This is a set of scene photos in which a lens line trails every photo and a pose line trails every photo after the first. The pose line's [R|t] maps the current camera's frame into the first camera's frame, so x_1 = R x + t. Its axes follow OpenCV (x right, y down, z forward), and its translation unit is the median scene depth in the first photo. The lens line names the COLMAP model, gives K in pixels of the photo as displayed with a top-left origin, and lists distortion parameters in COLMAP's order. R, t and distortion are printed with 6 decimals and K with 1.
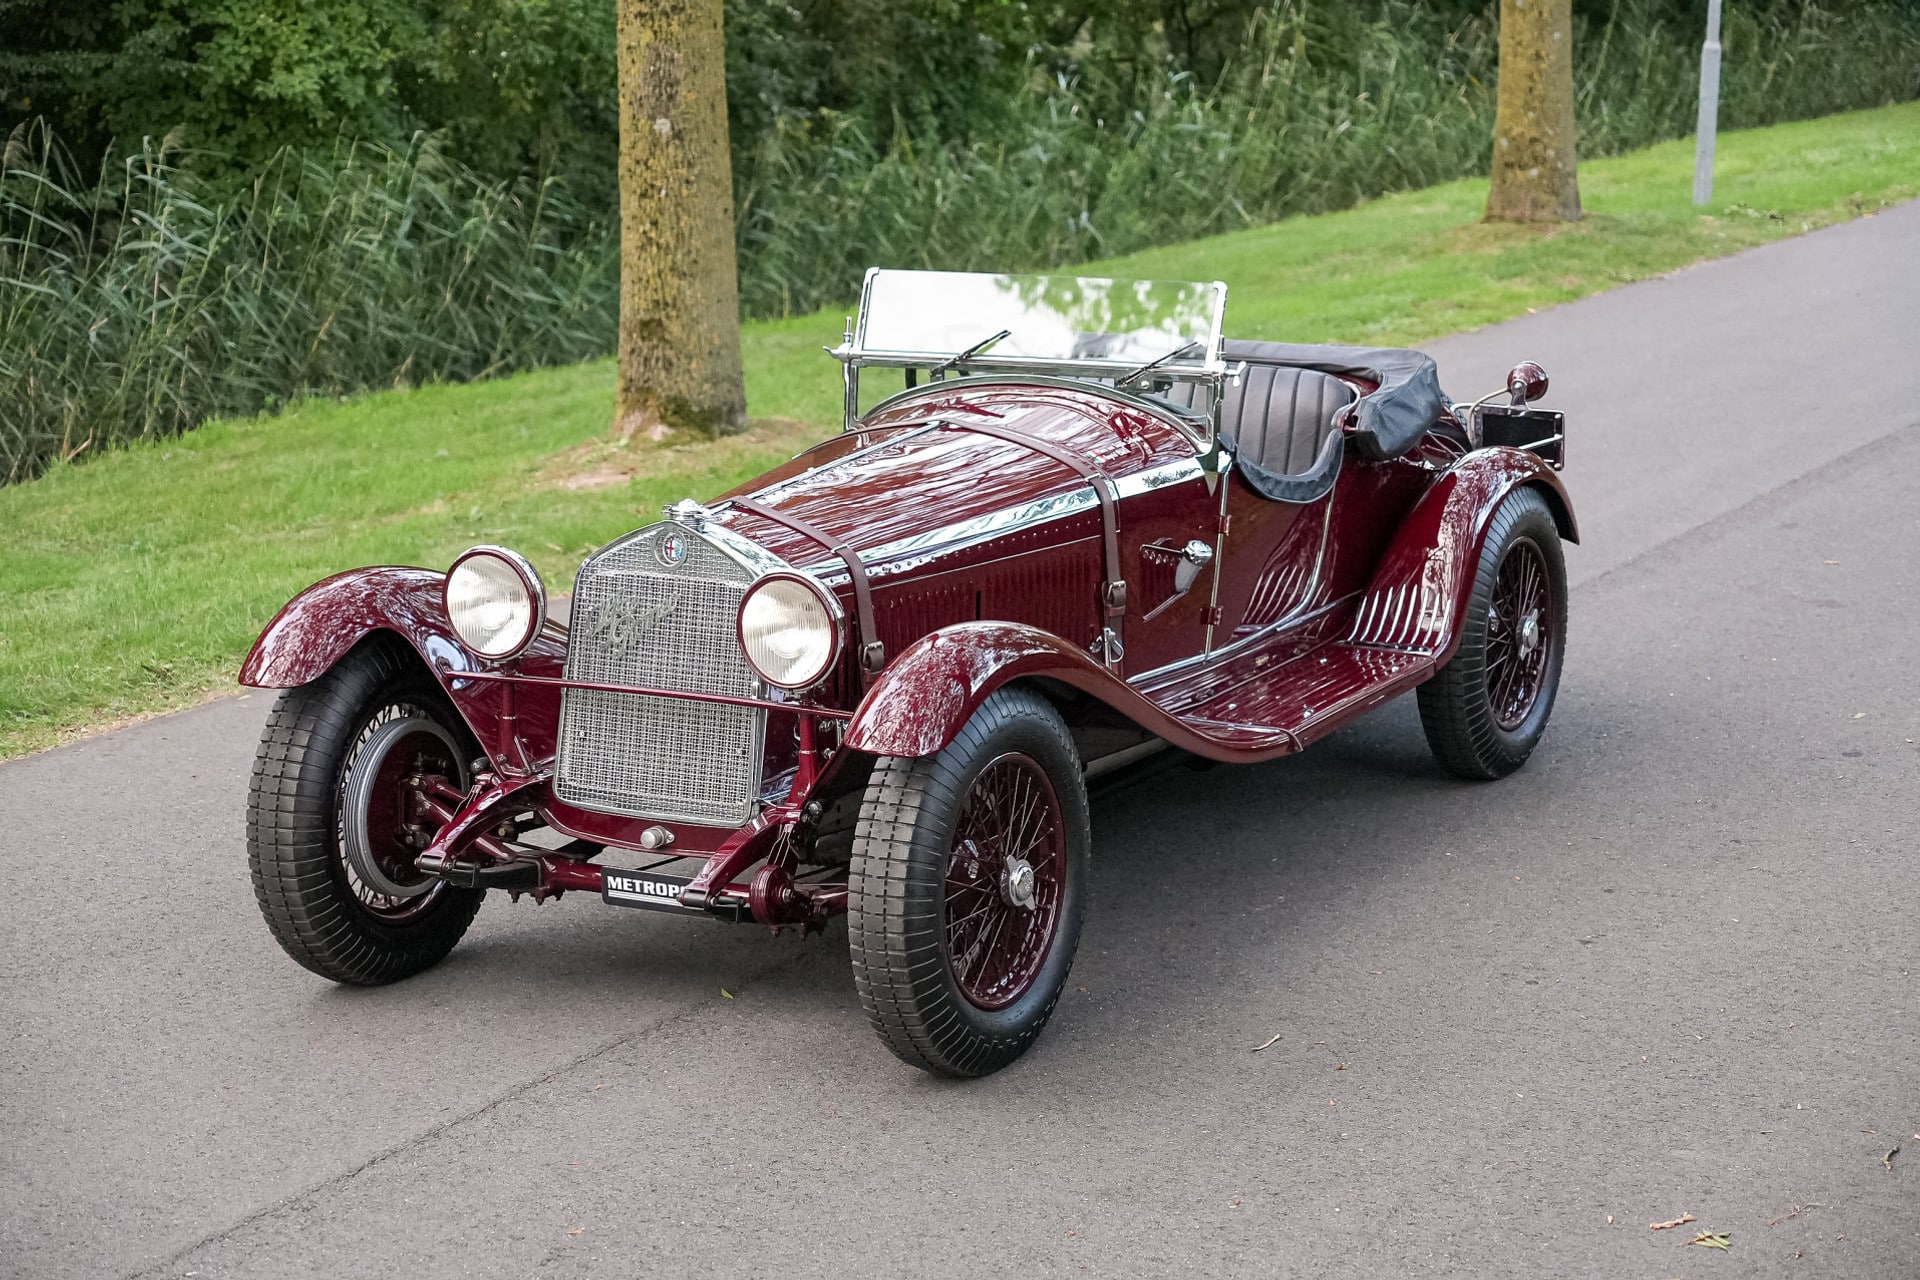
lens RADIAL K [[3720.2, 0, 954.6], [0, 3720.2, 638.1], [0, 0, 1]] dist [-0.030602, 0.000000]
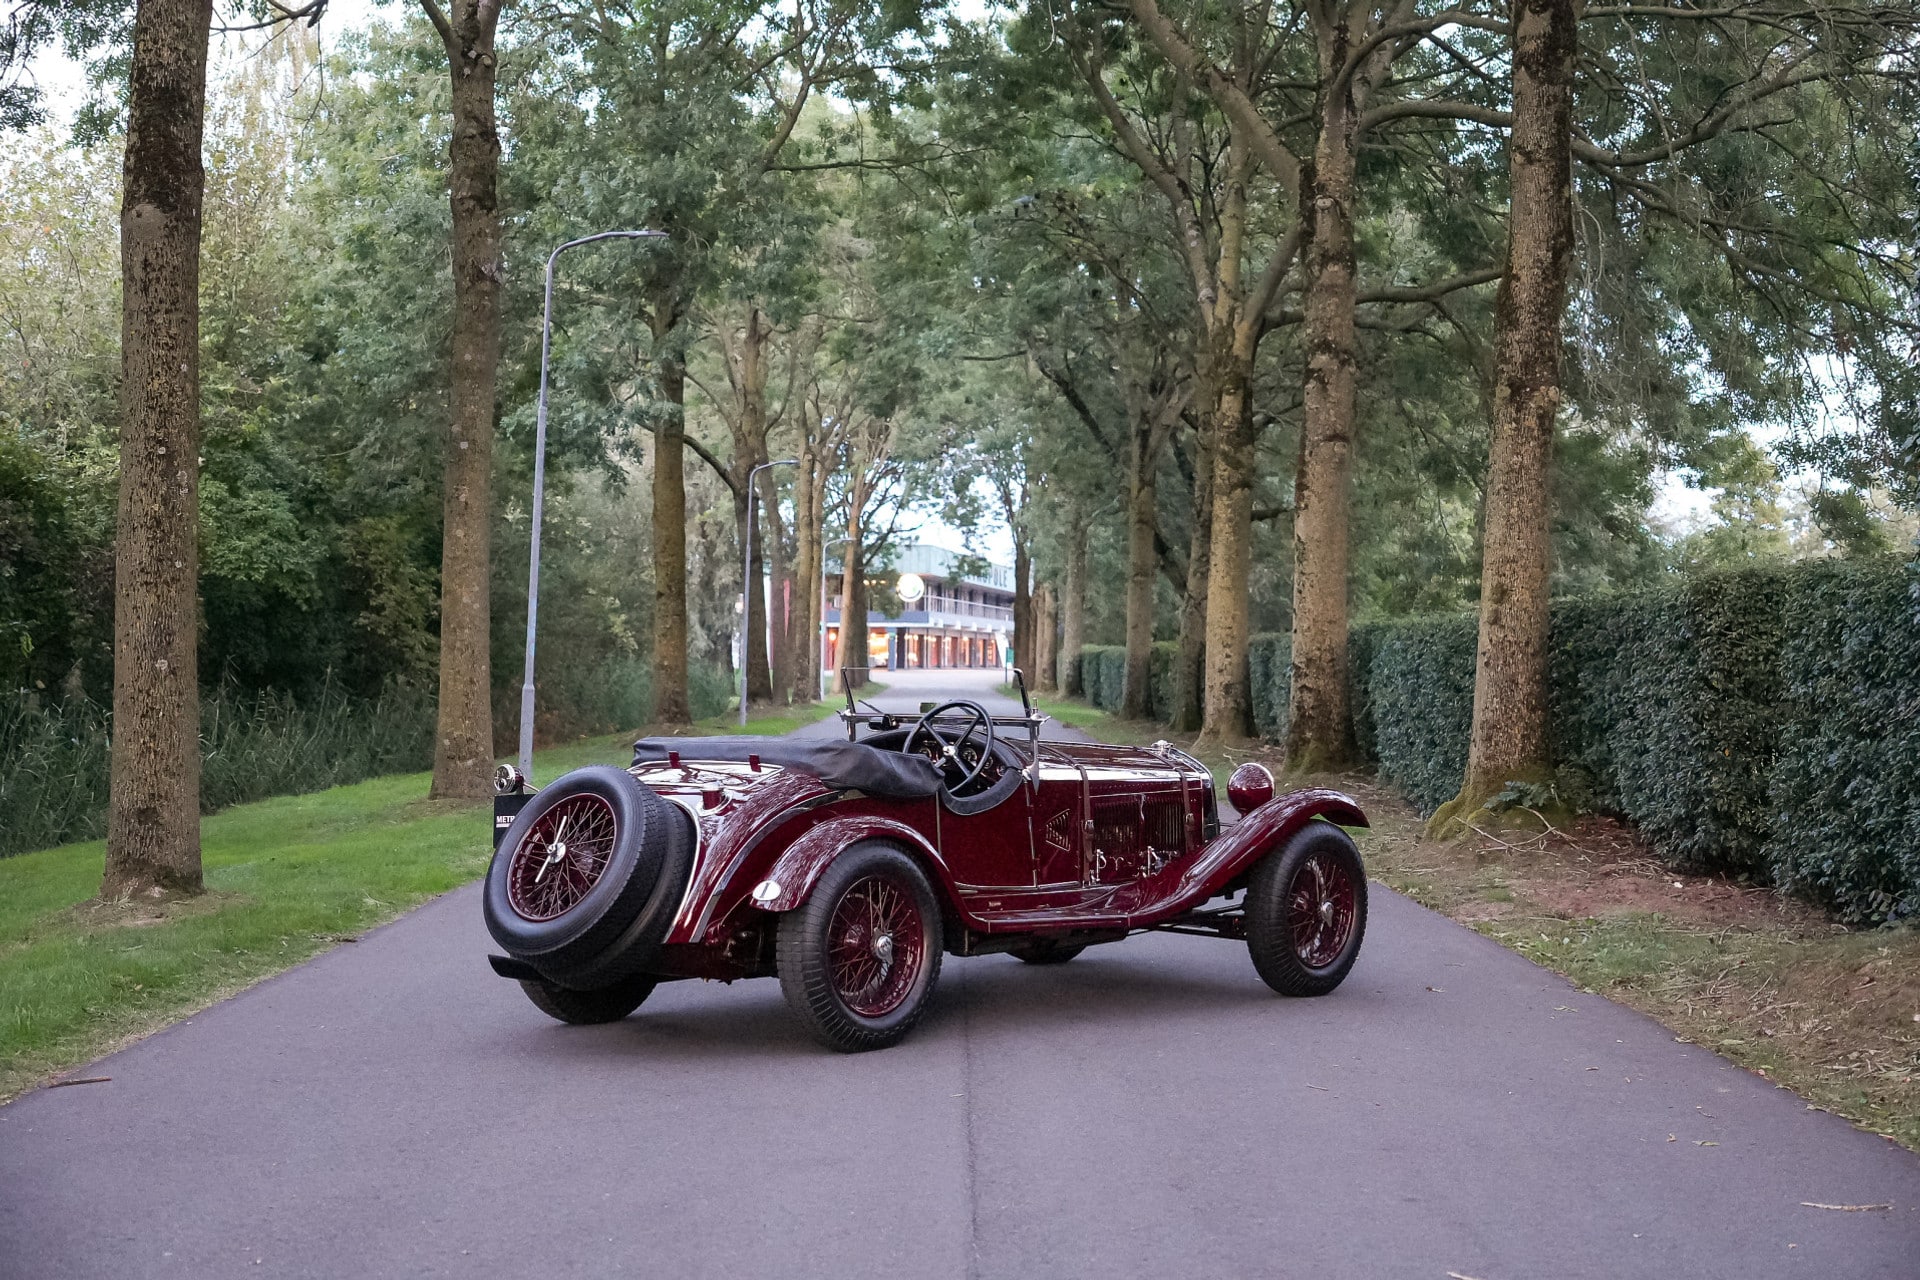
lens RADIAL K [[2746.8, 0, 1020.2], [0, 2746.8, 676.0], [0, 0, 1]] dist [-0.068879, 0.000000]
pose [[0.871428, 0.016980, 0.490229, -0.294457], [0.075688, 0.982777, -0.168583, 0.057812], [-0.484648, 0.184012, 0.855135, -0.000915]]
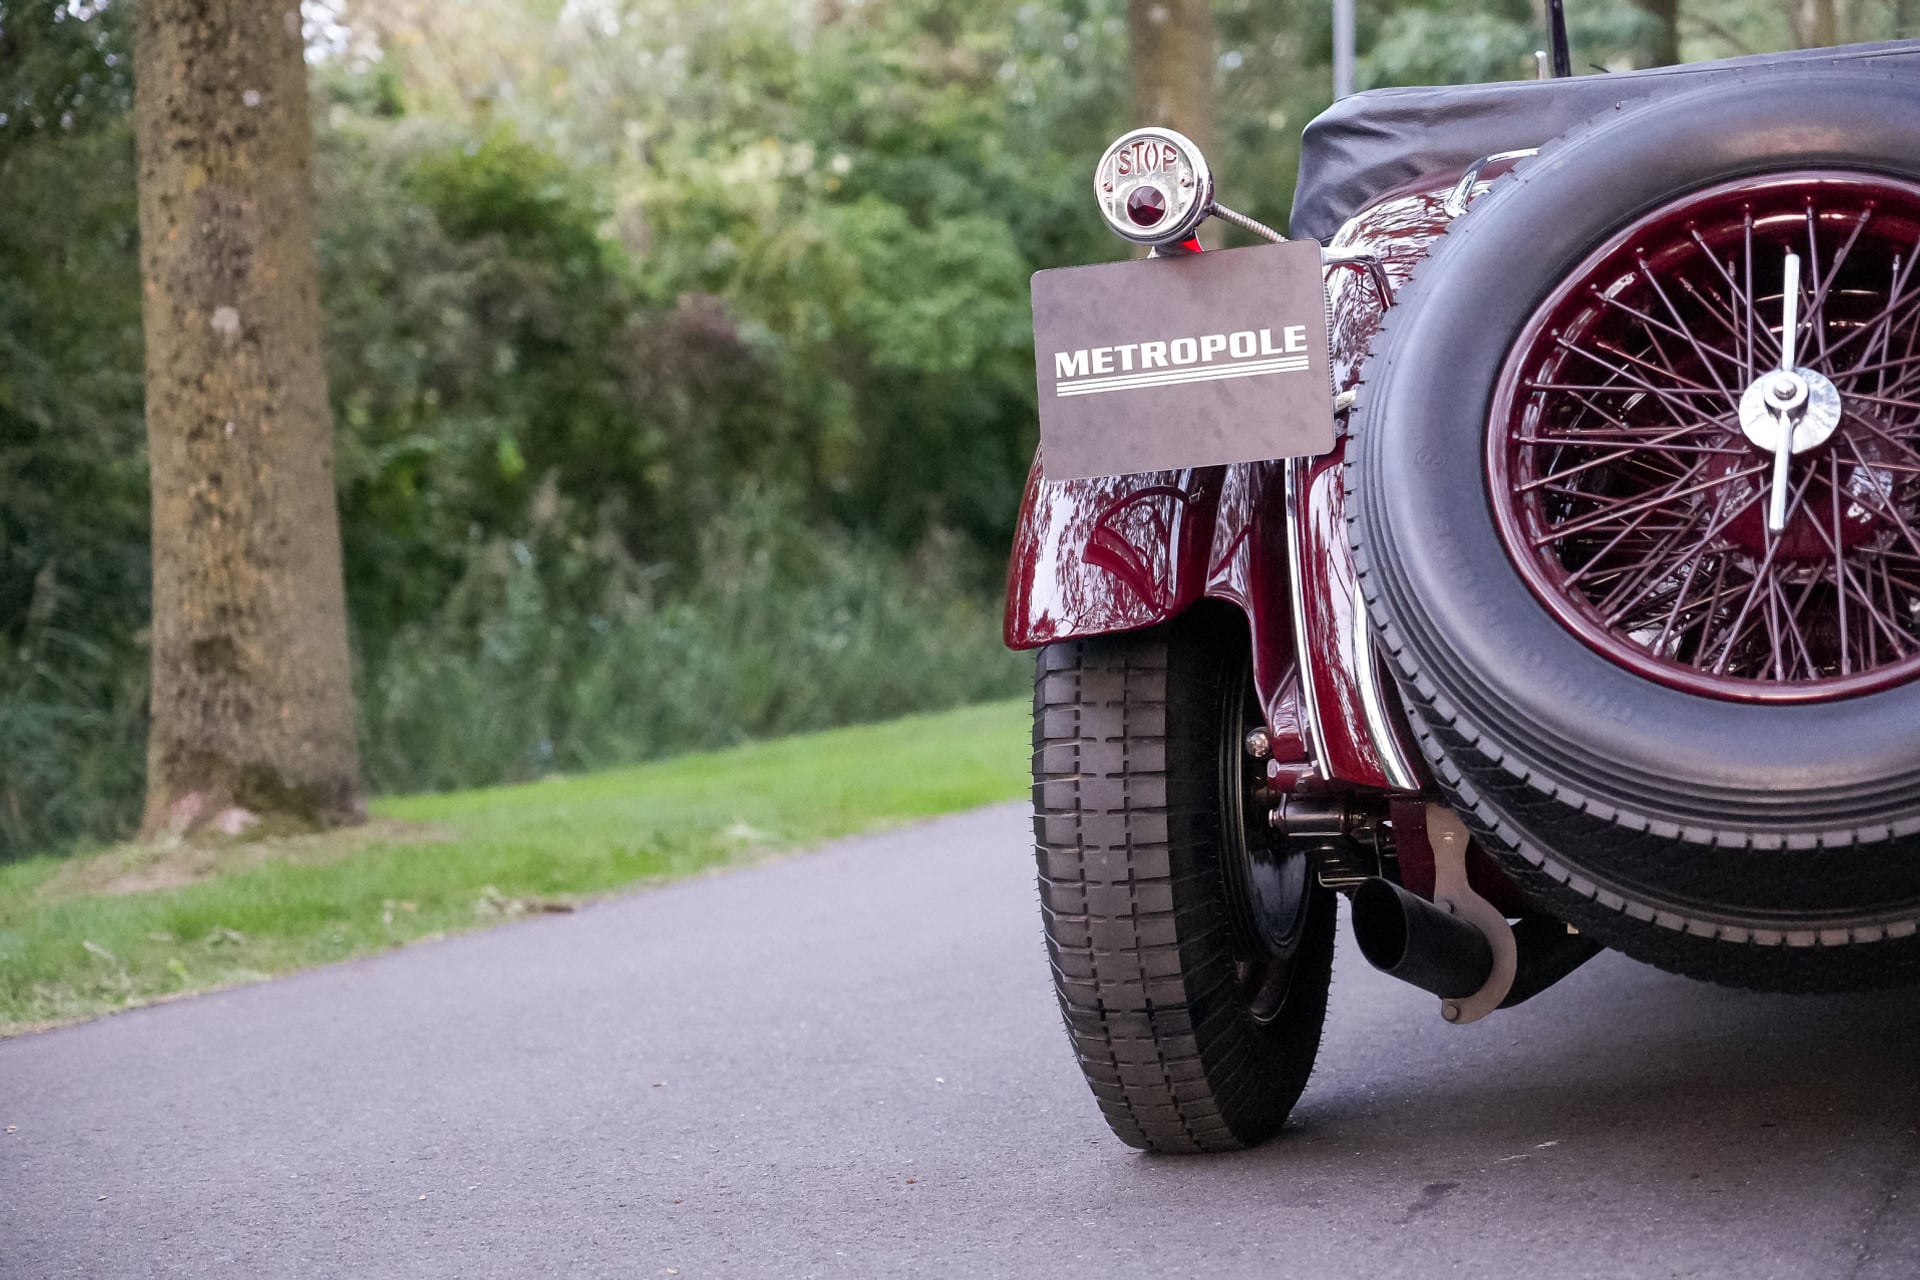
lens RADIAL K [[4172.3, 0, 970.2], [0, 4172.3, 650.5], [0, 0, 1]] dist [-0.028318, 0.000000]
pose [[0.980144, -0.038142, 0.194584, -0.094421], [0.072348, 0.982464, -0.171846, 0.042871], [-0.184617, 0.182511, 0.965715, 0.324929]]
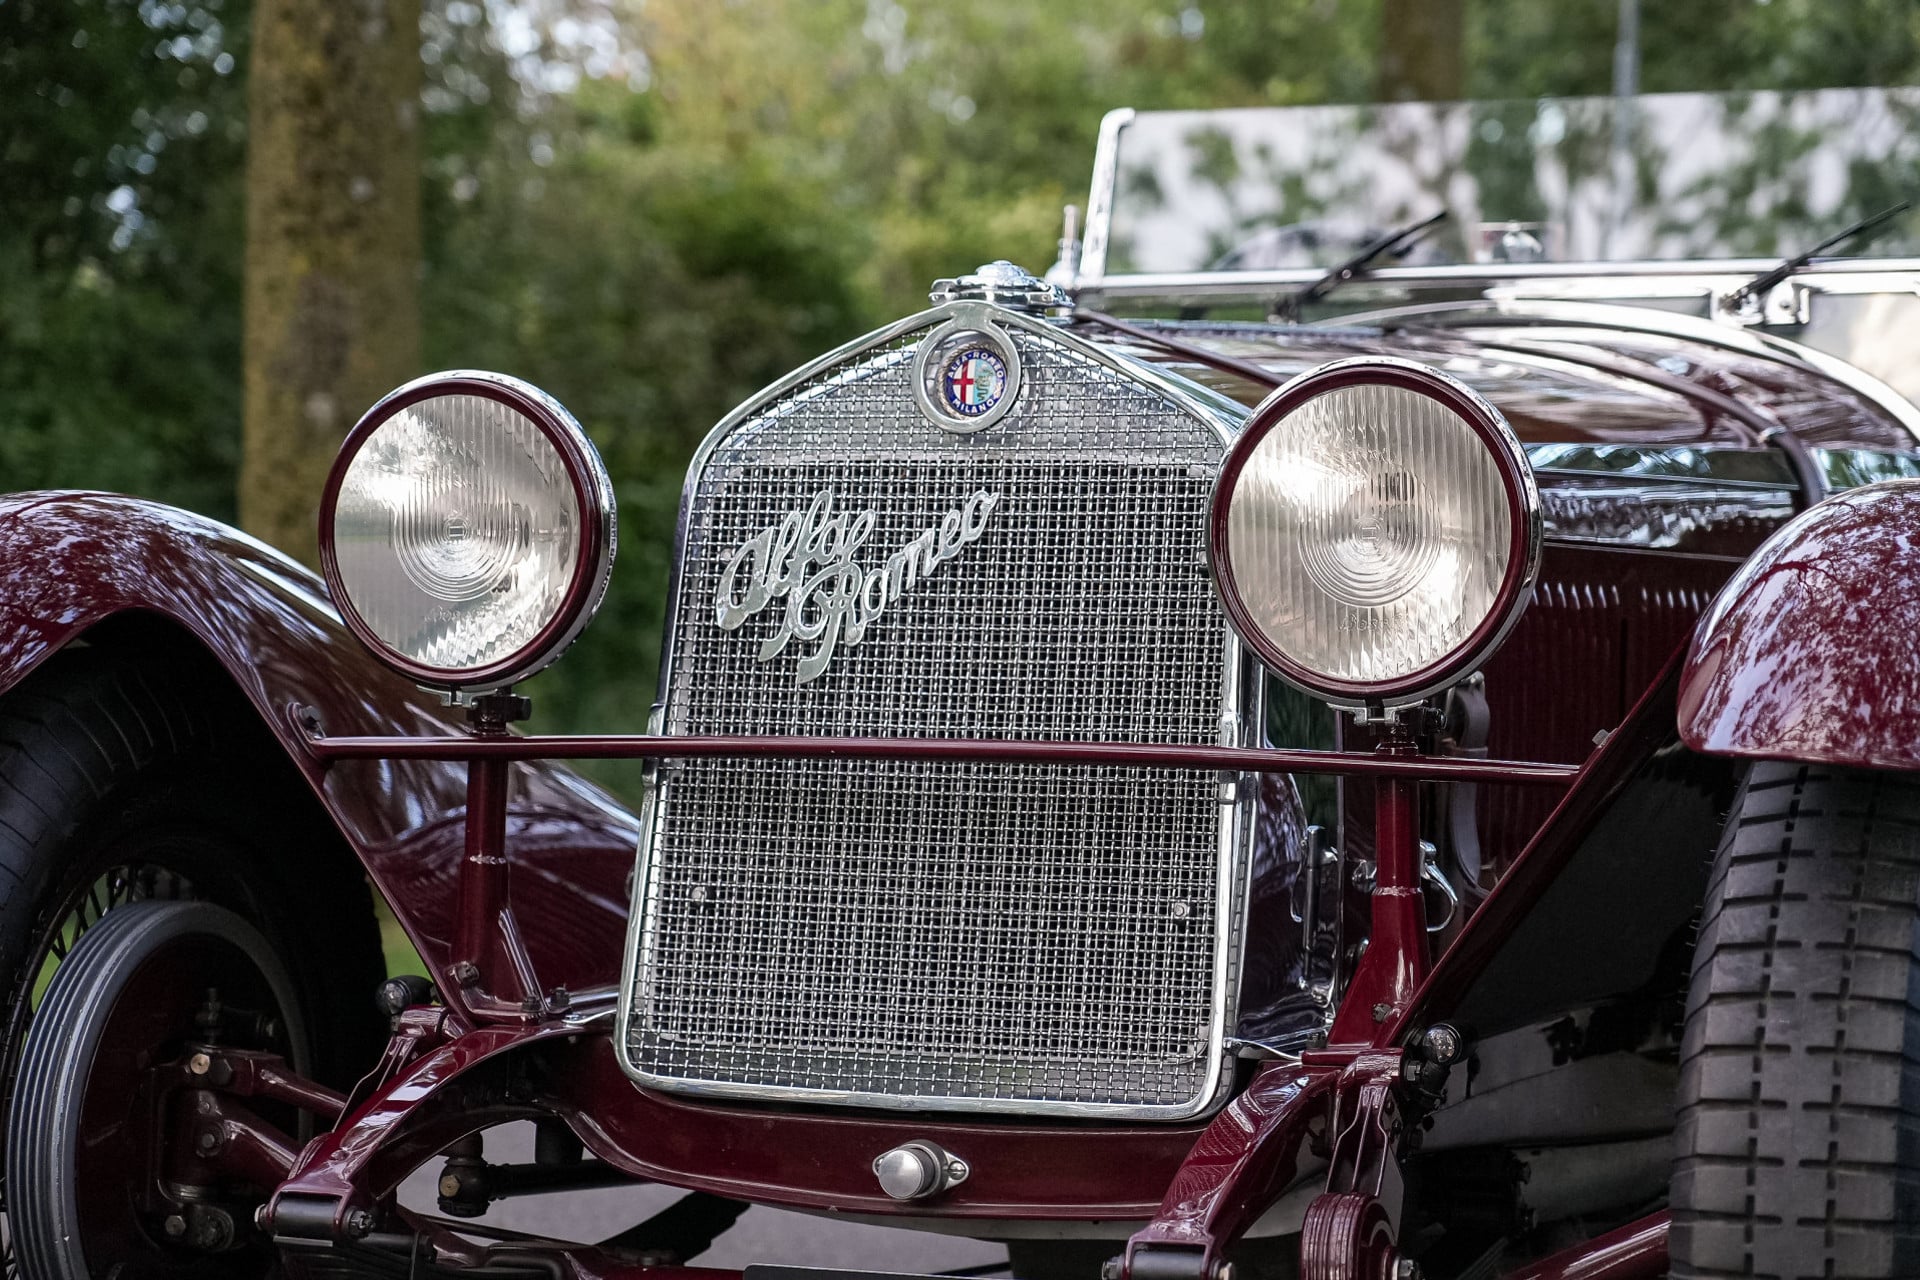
lens RADIAL K [[4488.5, 0, 1024.2], [0, 4488.5, 595.0], [0, 0, 1]] dist [-0.042227, 0.000000]
pose [[0.990795, 0.022321, 0.133521, -0.061892], [0.004806, 0.979892, -0.199469, 0.040980], [-0.135289, 0.198275, 0.970765, 0.272119]]
